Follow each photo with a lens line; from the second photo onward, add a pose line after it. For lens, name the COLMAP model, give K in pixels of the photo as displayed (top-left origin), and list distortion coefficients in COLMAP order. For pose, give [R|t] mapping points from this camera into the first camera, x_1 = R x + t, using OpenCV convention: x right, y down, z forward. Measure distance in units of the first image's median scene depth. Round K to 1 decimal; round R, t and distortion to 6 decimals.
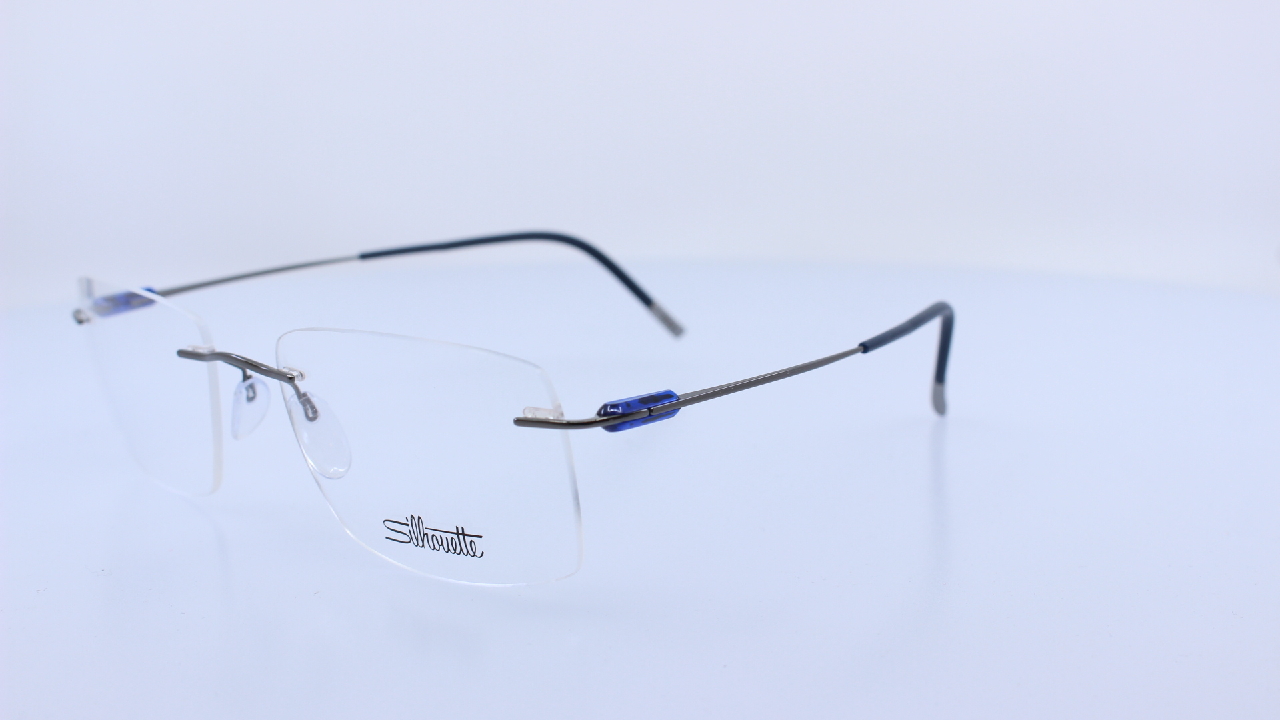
lens RADIAL K [[1672.0, 0, 640.0], [0, 1672.0, 360.0], [0, 0, 1]] dist [-0.136073, -0.002430]
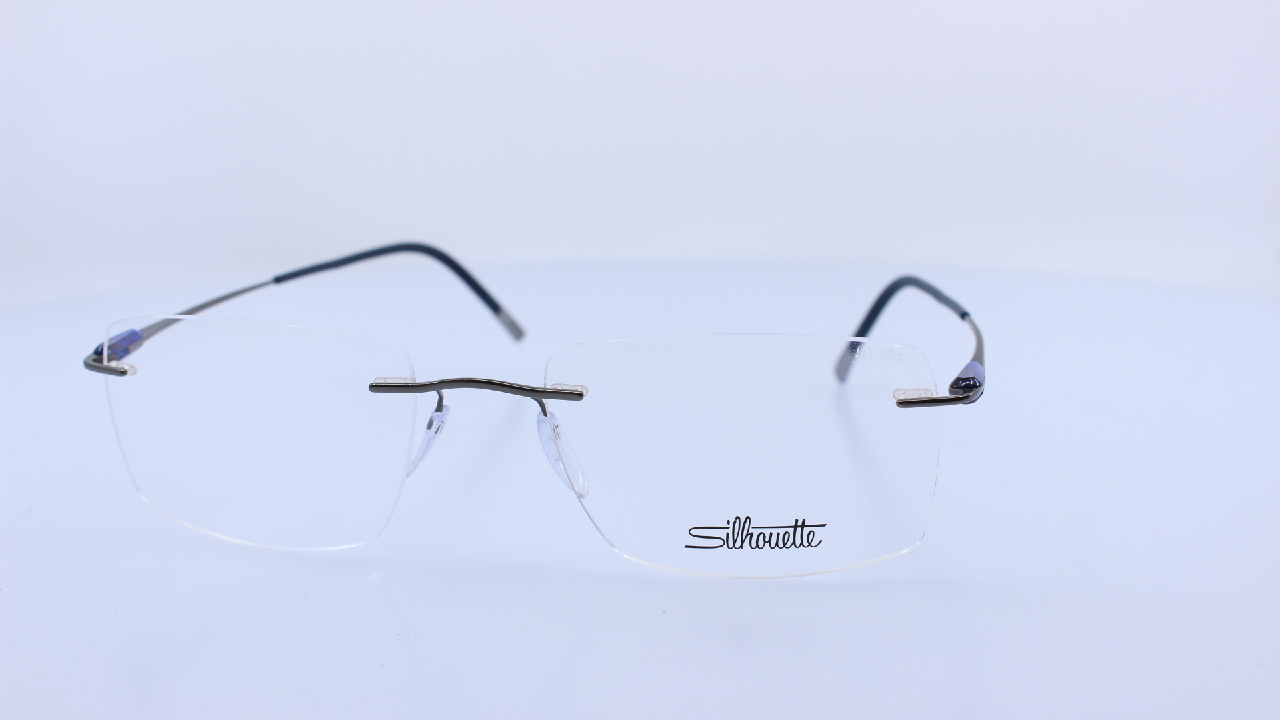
lens RADIAL K [[1672.0, 0, 640.0], [0, 1672.0, 360.0], [0, 0, 1]] dist [-0.136073, -0.002430]
pose [[0.866134, -0.096152, 0.490476, -0.660891], [0.099441, 0.994854, 0.019427, -0.024297], [-0.489820, 0.031947, 0.871238, 0.161643]]
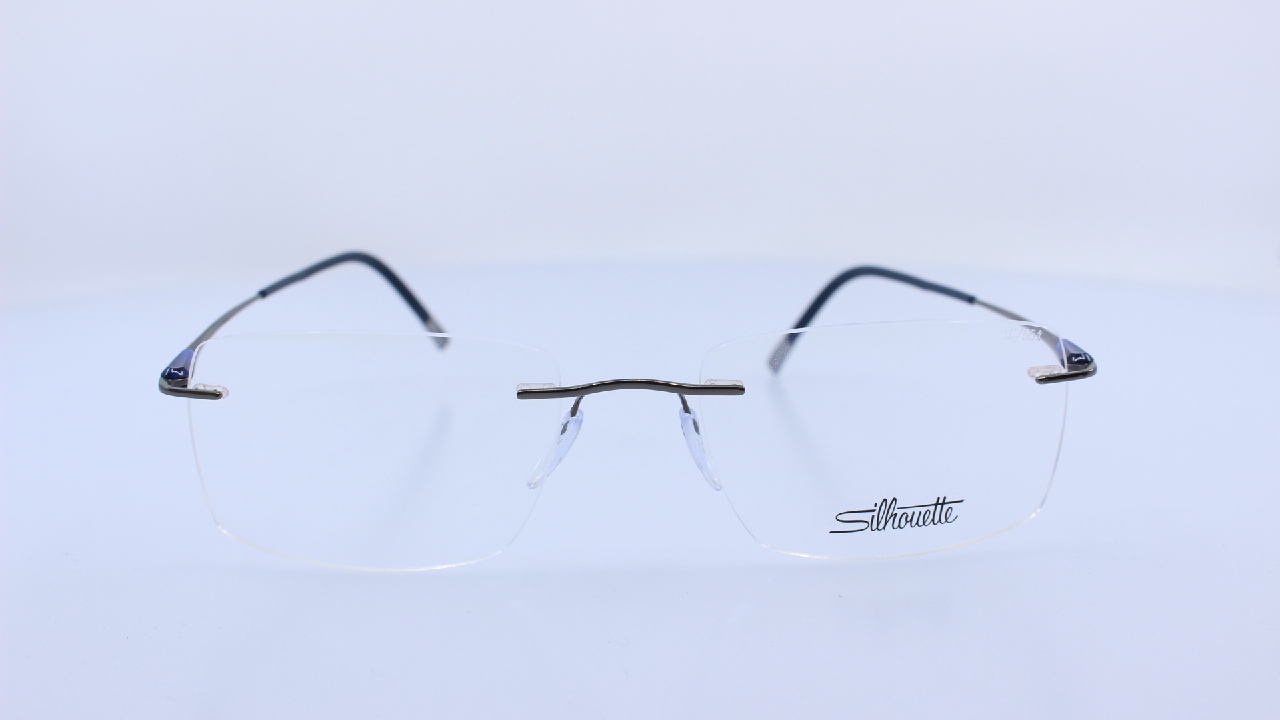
lens RADIAL K [[1672.0, 0, 640.0], [0, 1672.0, 360.0], [0, 0, 1]] dist [-0.136073, -0.002430]
pose [[0.707245, -0.133938, 0.694165, -0.937397], [0.141586, 0.988831, 0.046540, -0.059821], [-0.692646, 0.065369, 0.718310, 0.362340]]
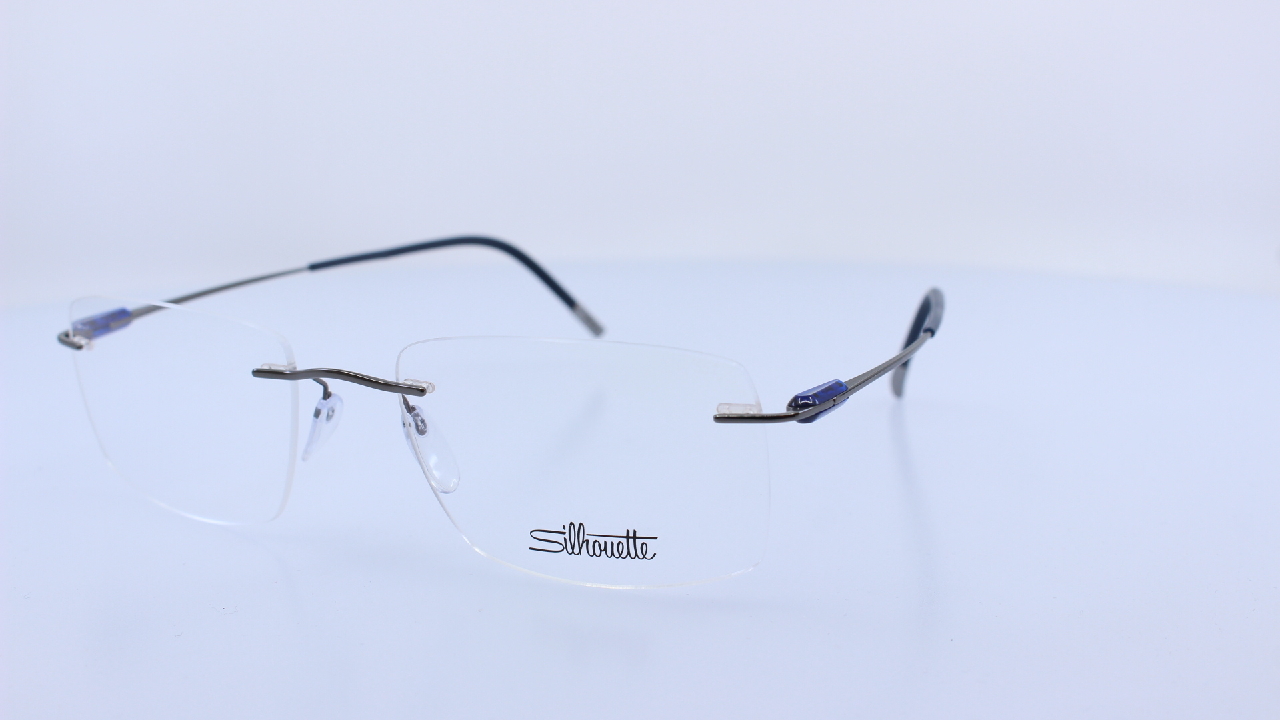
lens RADIAL K [[1672.0, 0, 640.0], [0, 1672.0, 360.0], [0, 0, 1]] dist [-0.136073, -0.002430]
pose [[0.965974, -0.050364, 0.253690, -0.341008], [0.051004, 0.998690, 0.004058, -0.004332], [-0.253562, 0.009019, 0.967277, 0.037952]]
